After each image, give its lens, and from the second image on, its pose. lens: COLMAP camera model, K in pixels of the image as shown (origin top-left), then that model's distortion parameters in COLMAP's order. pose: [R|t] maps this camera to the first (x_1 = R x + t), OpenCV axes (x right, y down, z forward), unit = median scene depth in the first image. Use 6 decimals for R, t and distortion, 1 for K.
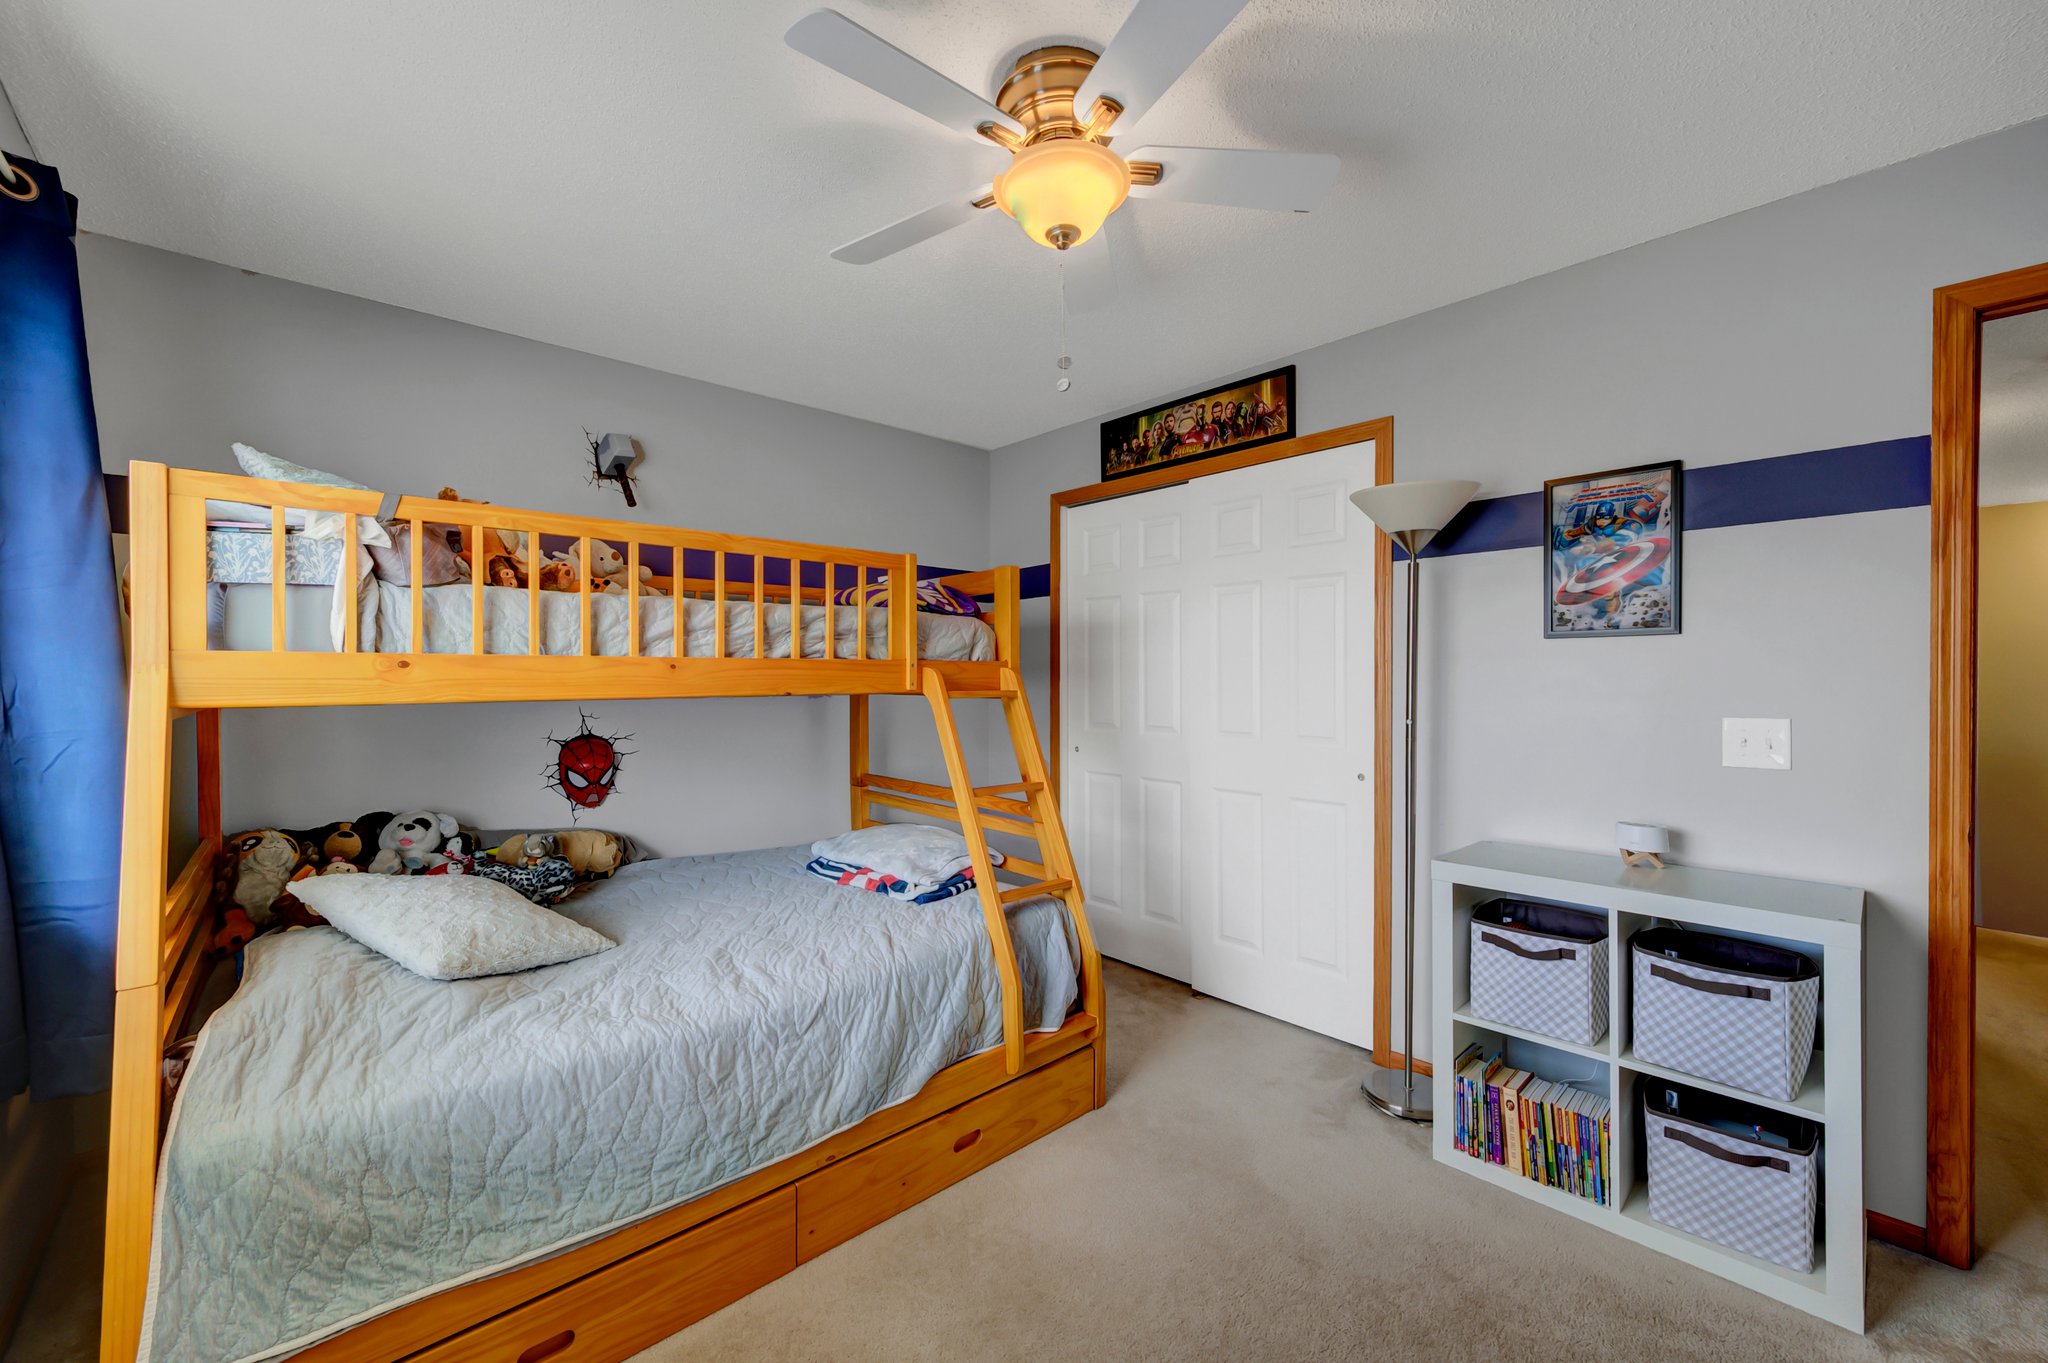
lens RADIAL K [[811.0, 0, 1018.3], [0, 811.0, 671.1], [0, 0, 1]] dist [-0.005489, 0.000819]
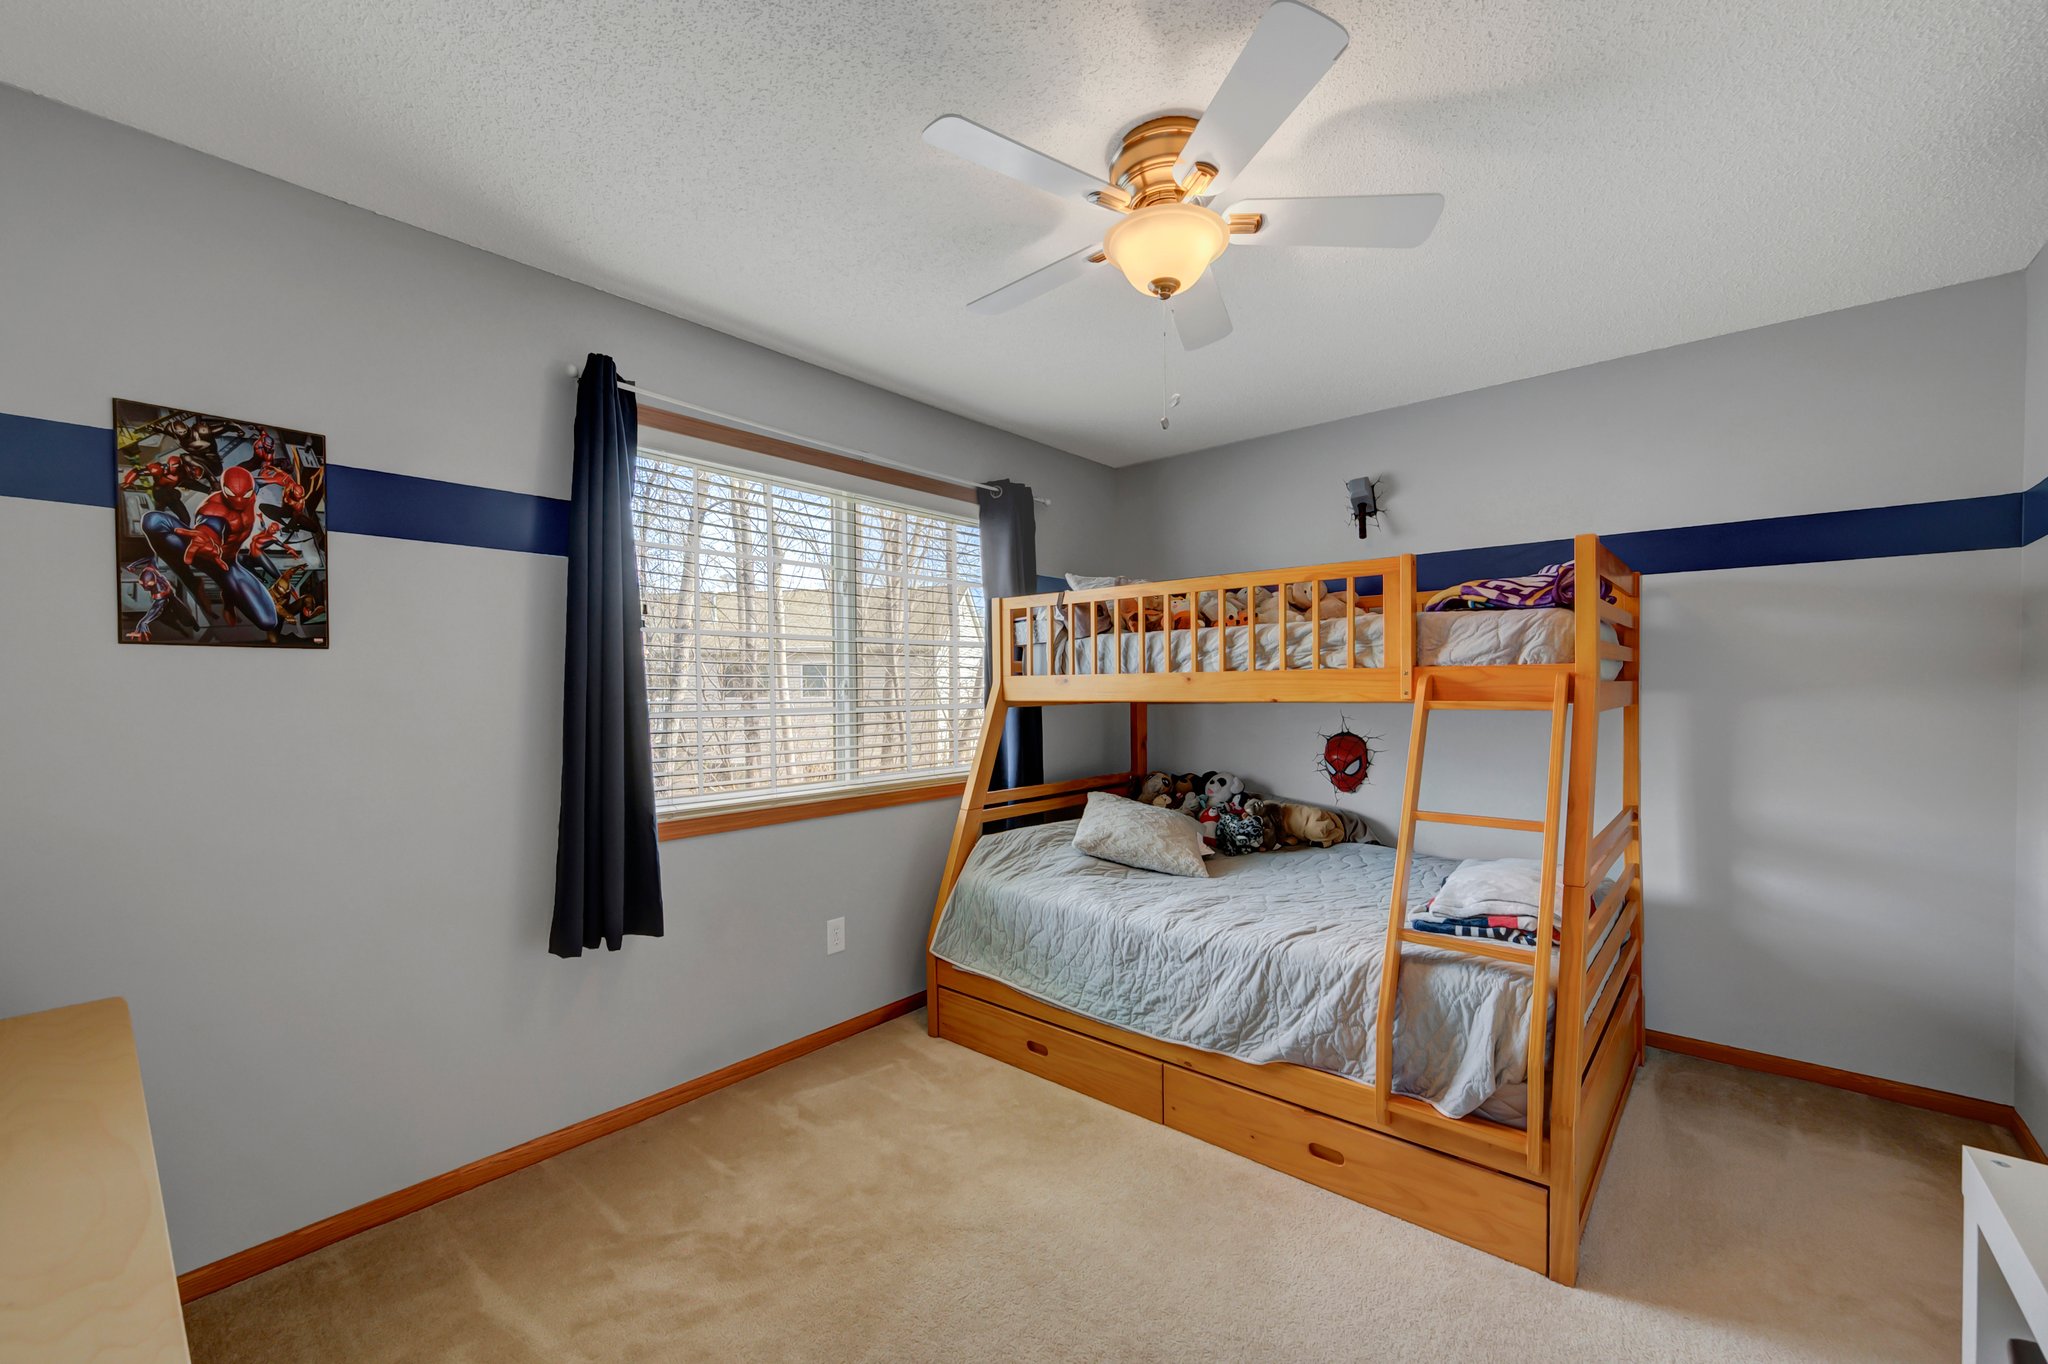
lens RADIAL K [[801.0, 0, 1020.0], [0, 801.0, 698.4], [0, 0, 1]] dist [-0.002566, 0.000608]
pose [[0.123733, 0.012959, -0.992231, 0.942381], [0.012317, 0.999818, 0.014594, 0.004261], [0.992239, -0.014027, 0.123551, 0.567730]]
